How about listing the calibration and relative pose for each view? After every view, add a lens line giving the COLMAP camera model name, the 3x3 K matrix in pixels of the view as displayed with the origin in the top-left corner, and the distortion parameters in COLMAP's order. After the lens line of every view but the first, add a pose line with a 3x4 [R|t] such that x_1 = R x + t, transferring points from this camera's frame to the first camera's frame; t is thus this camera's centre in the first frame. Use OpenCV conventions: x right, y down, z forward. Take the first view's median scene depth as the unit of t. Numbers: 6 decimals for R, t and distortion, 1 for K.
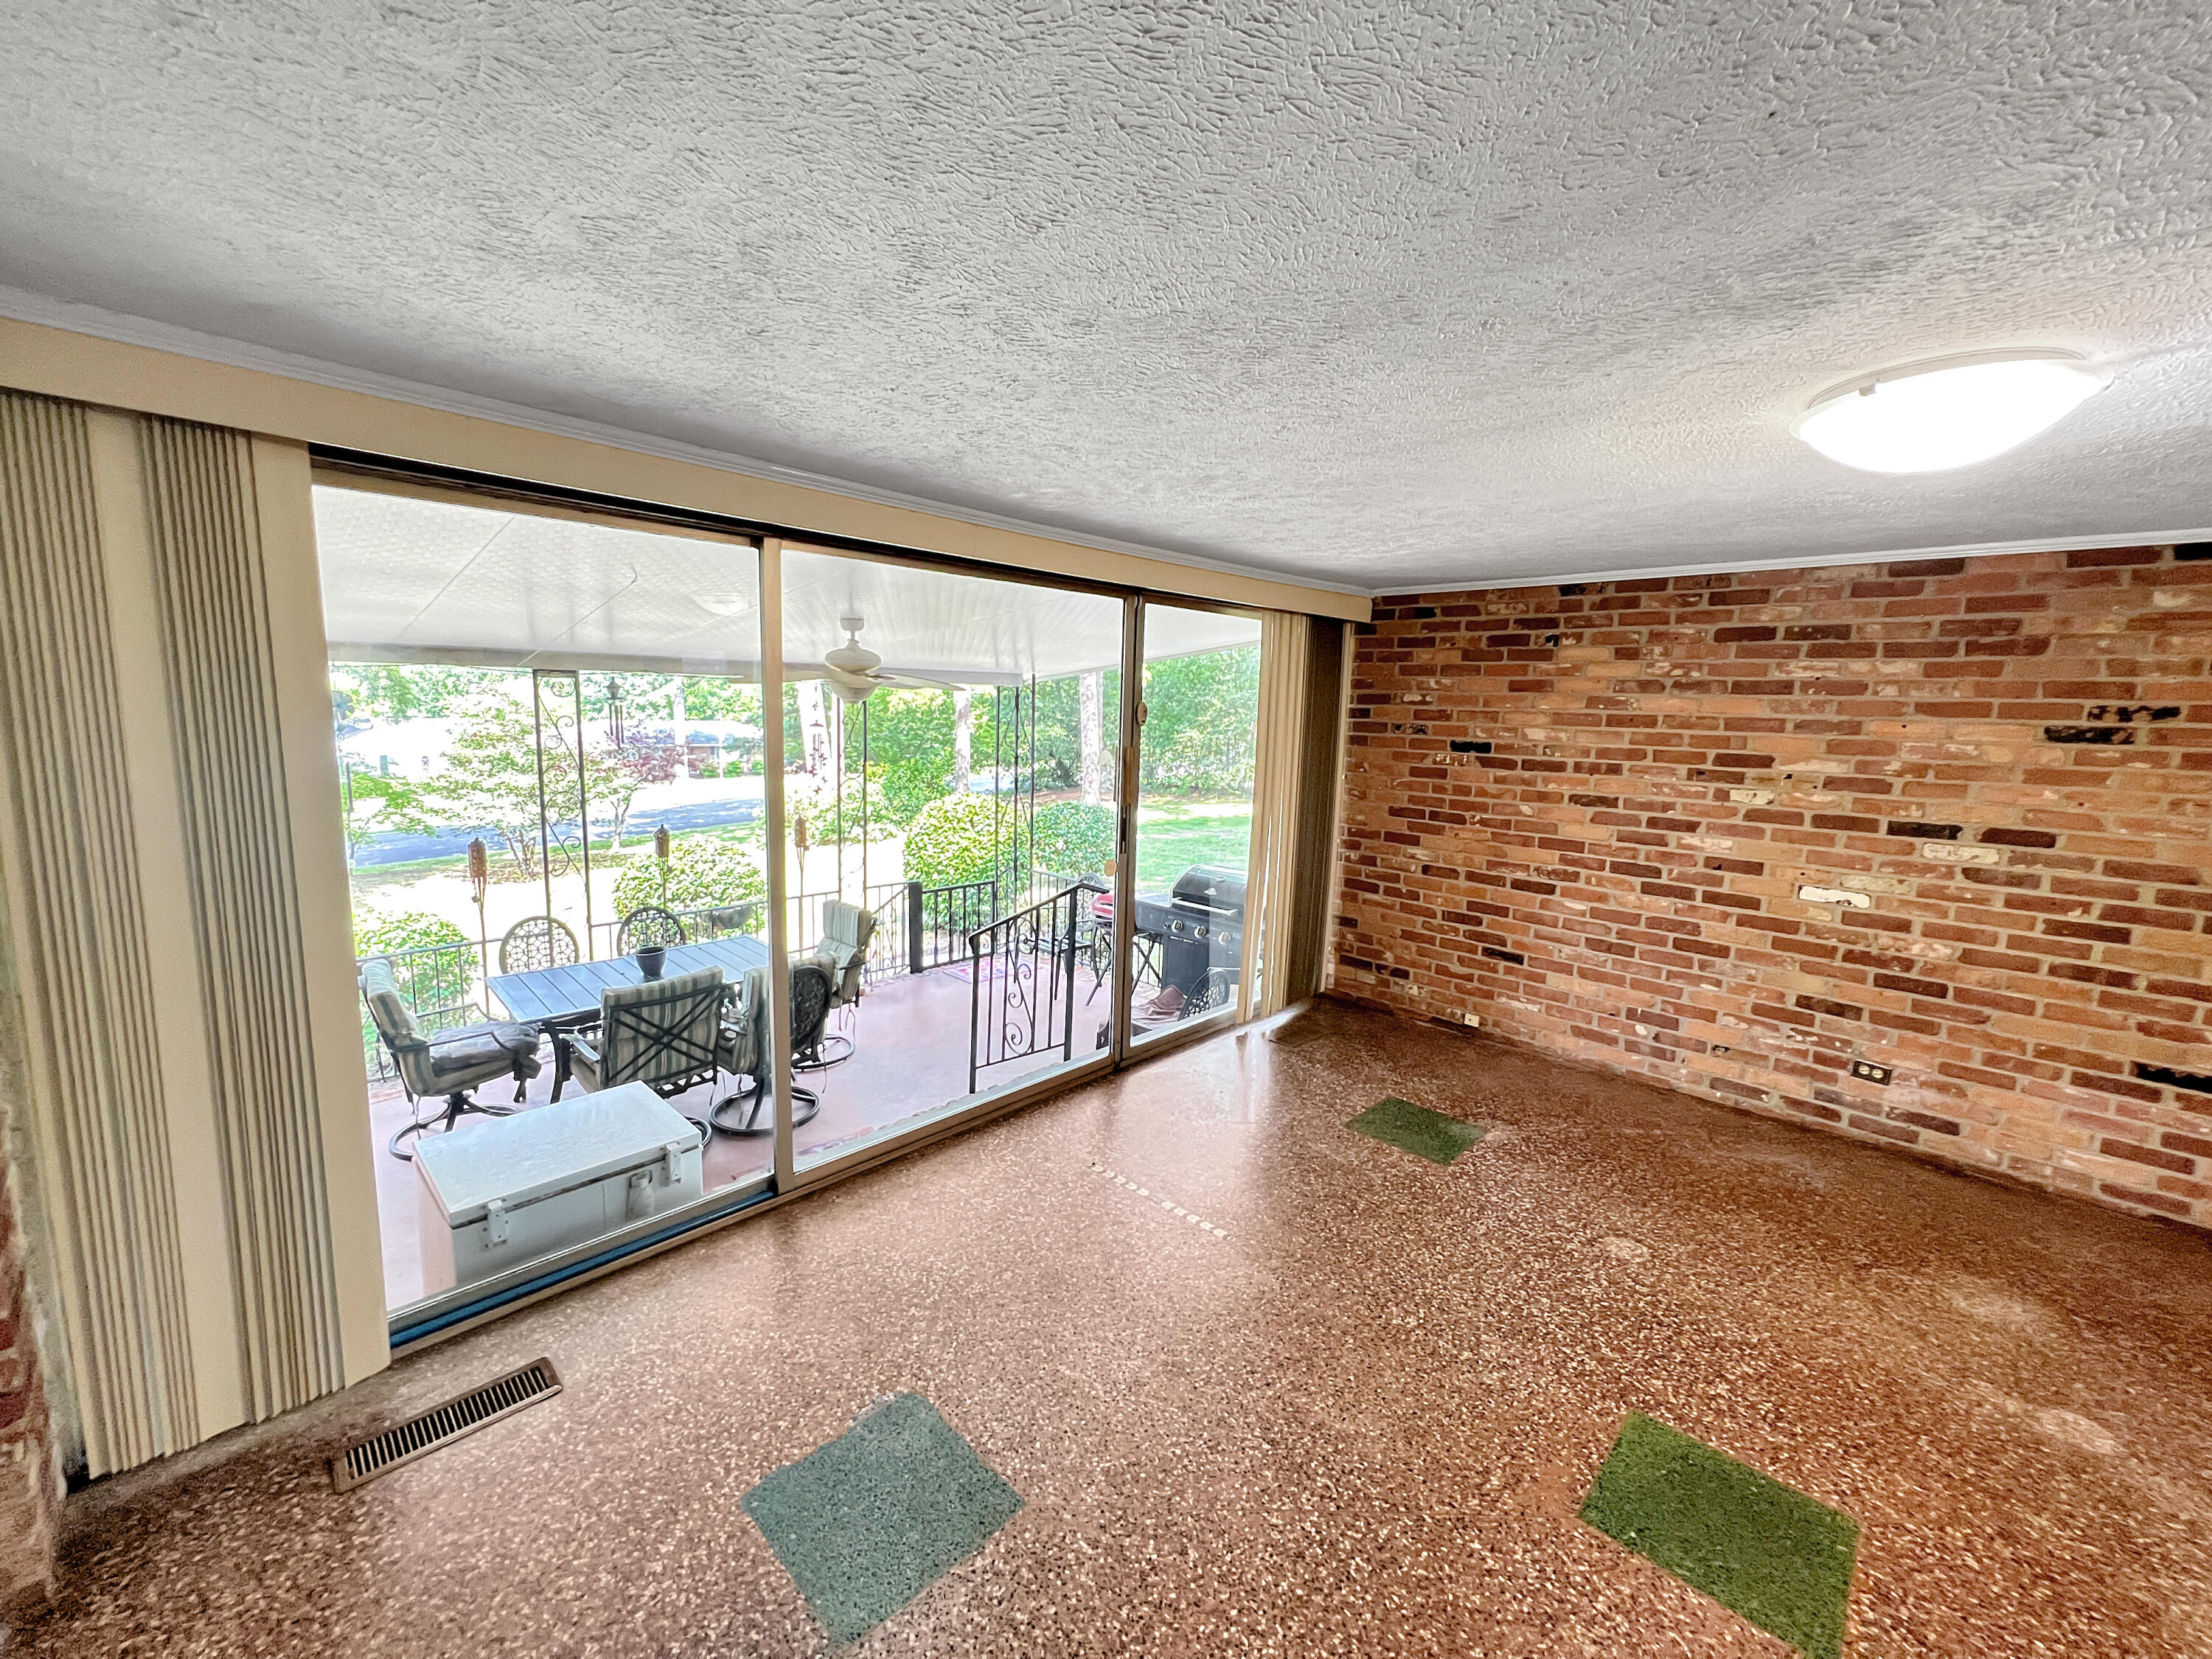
lens RADIAL K [[884.3, 0, 1101.8], [0, 884.3, 825.1], [0, 0, 1]] dist [-0.002717, 0.000794]
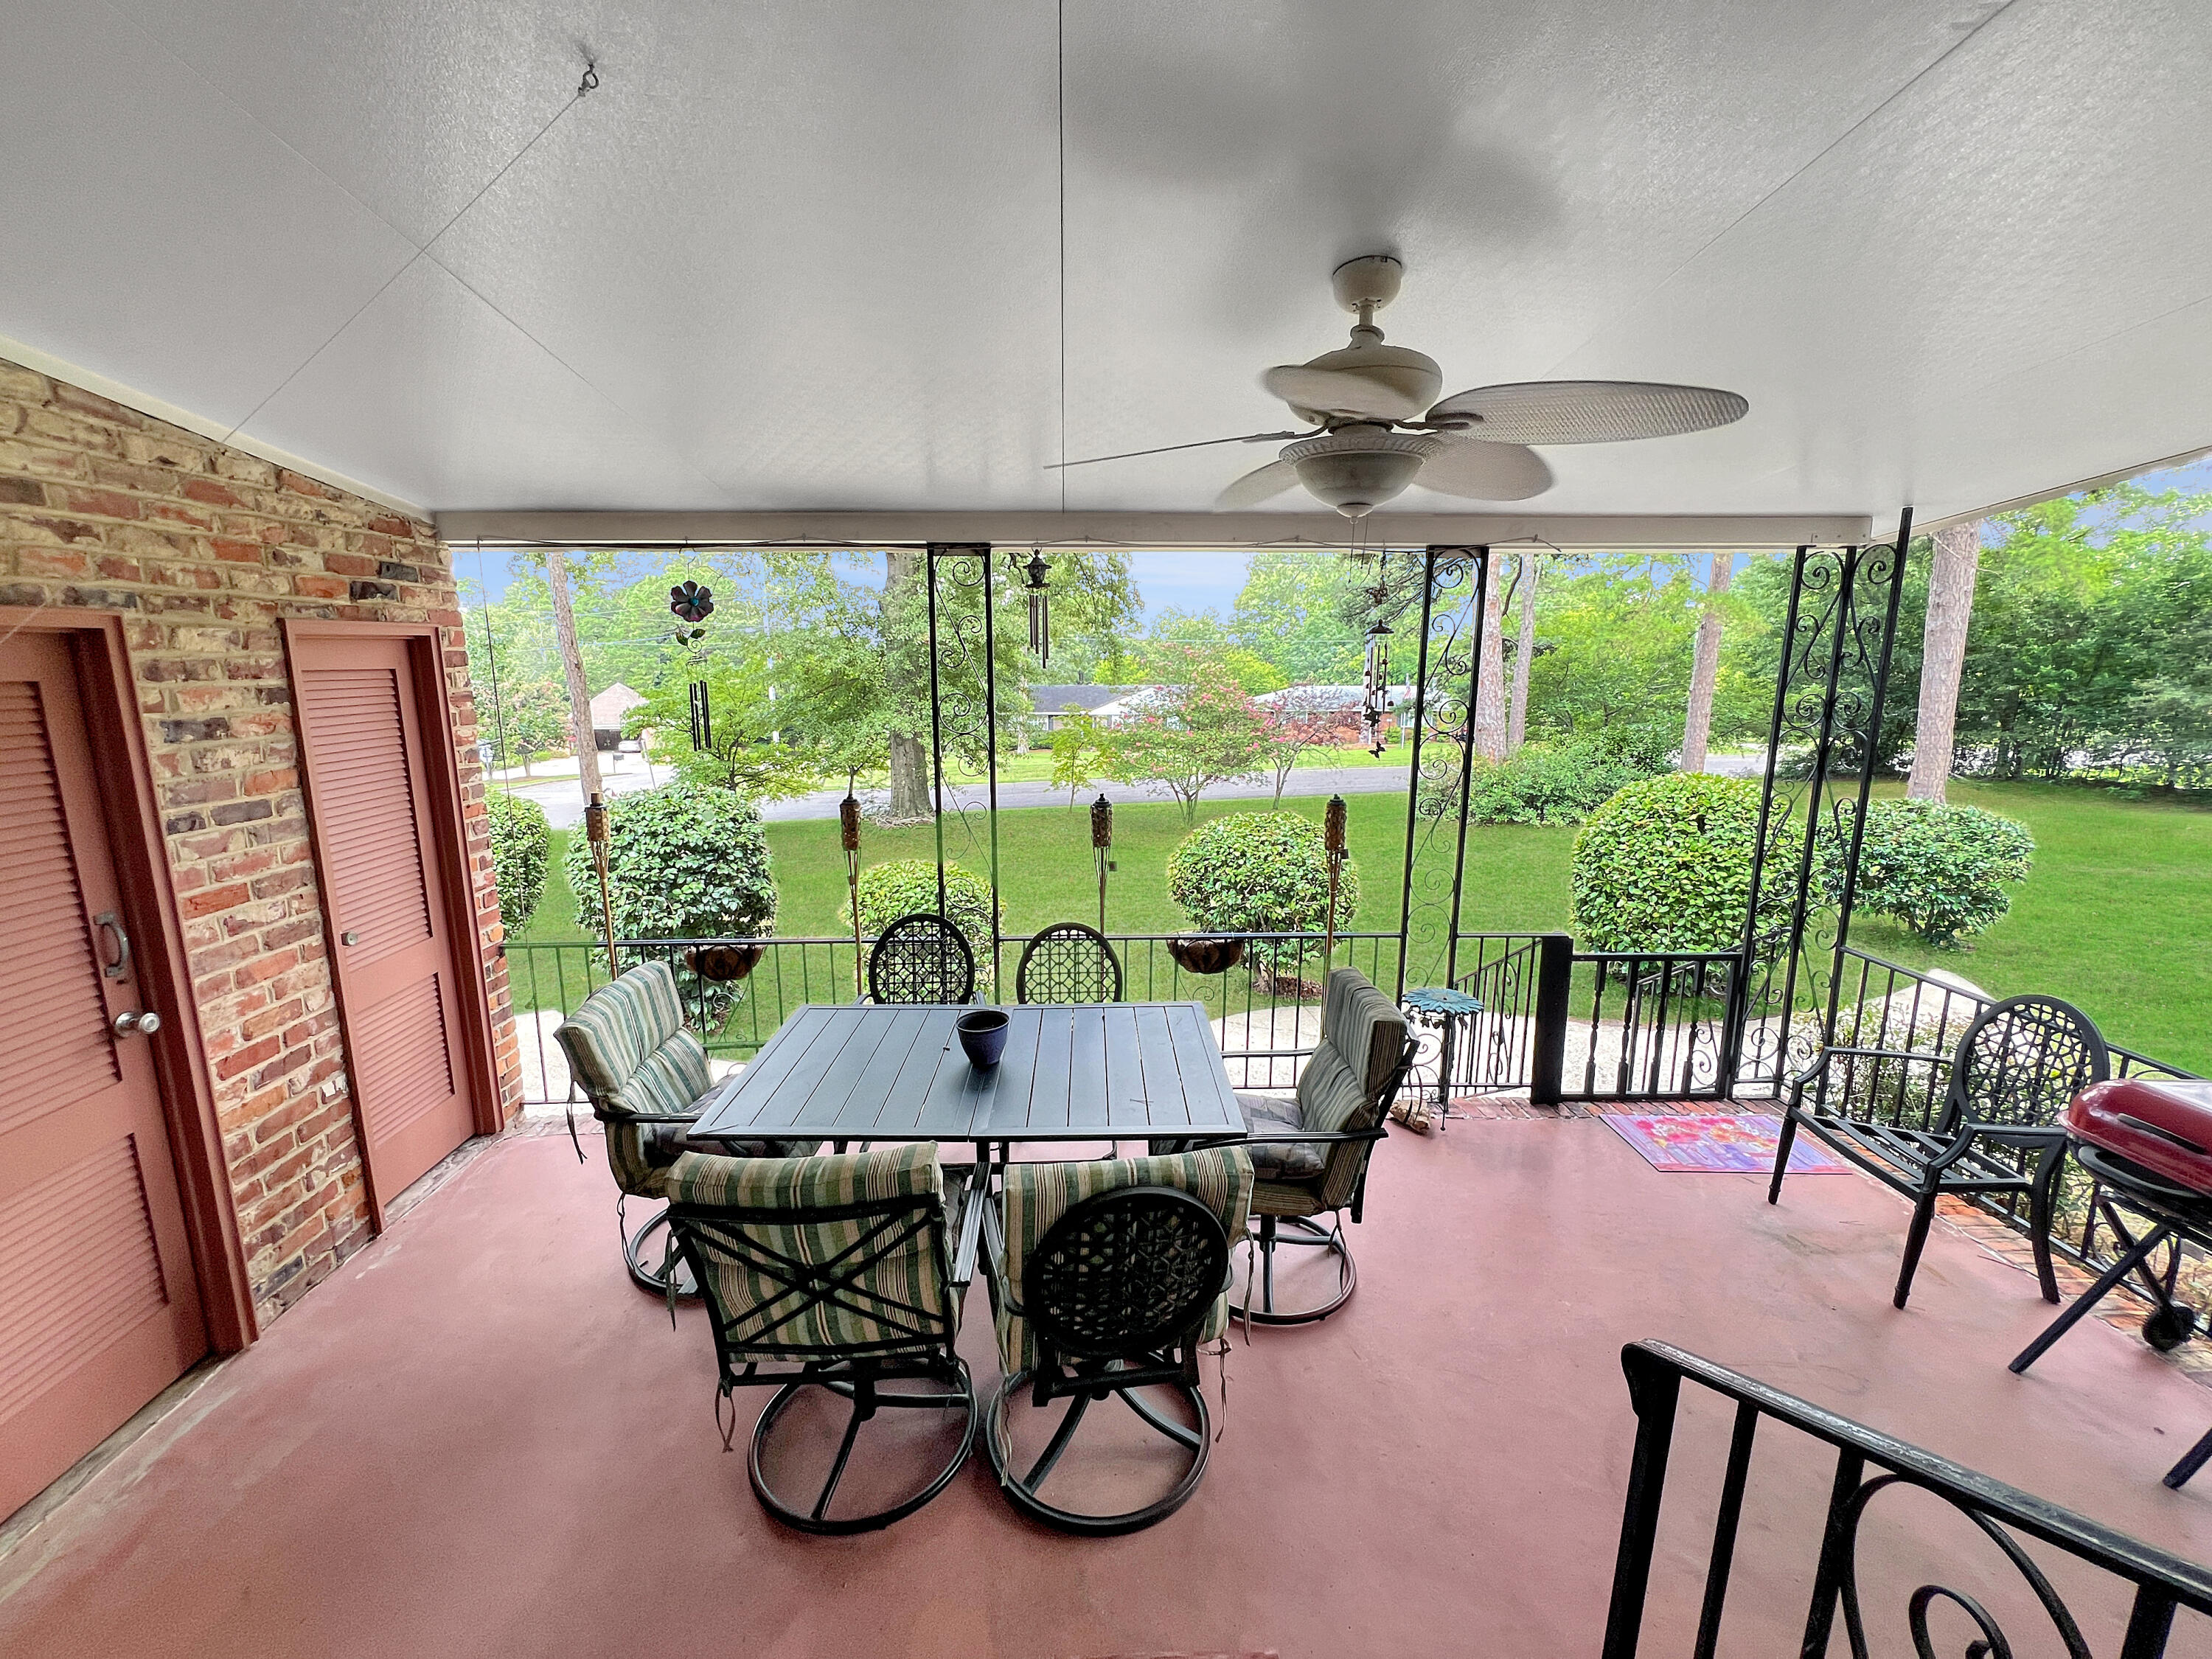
lens RADIAL K [[884.3, 0, 1102.7], [0, 884.3, 825.5], [0, 0, 1]] dist [-0.002717, 0.000794]
pose [[0.733003, 0.096907, -0.673287, -0.069419], [-0.073396, 0.995289, 0.063347, -0.015895], [0.676254, 0.002983, 0.736662, 0.476785]]
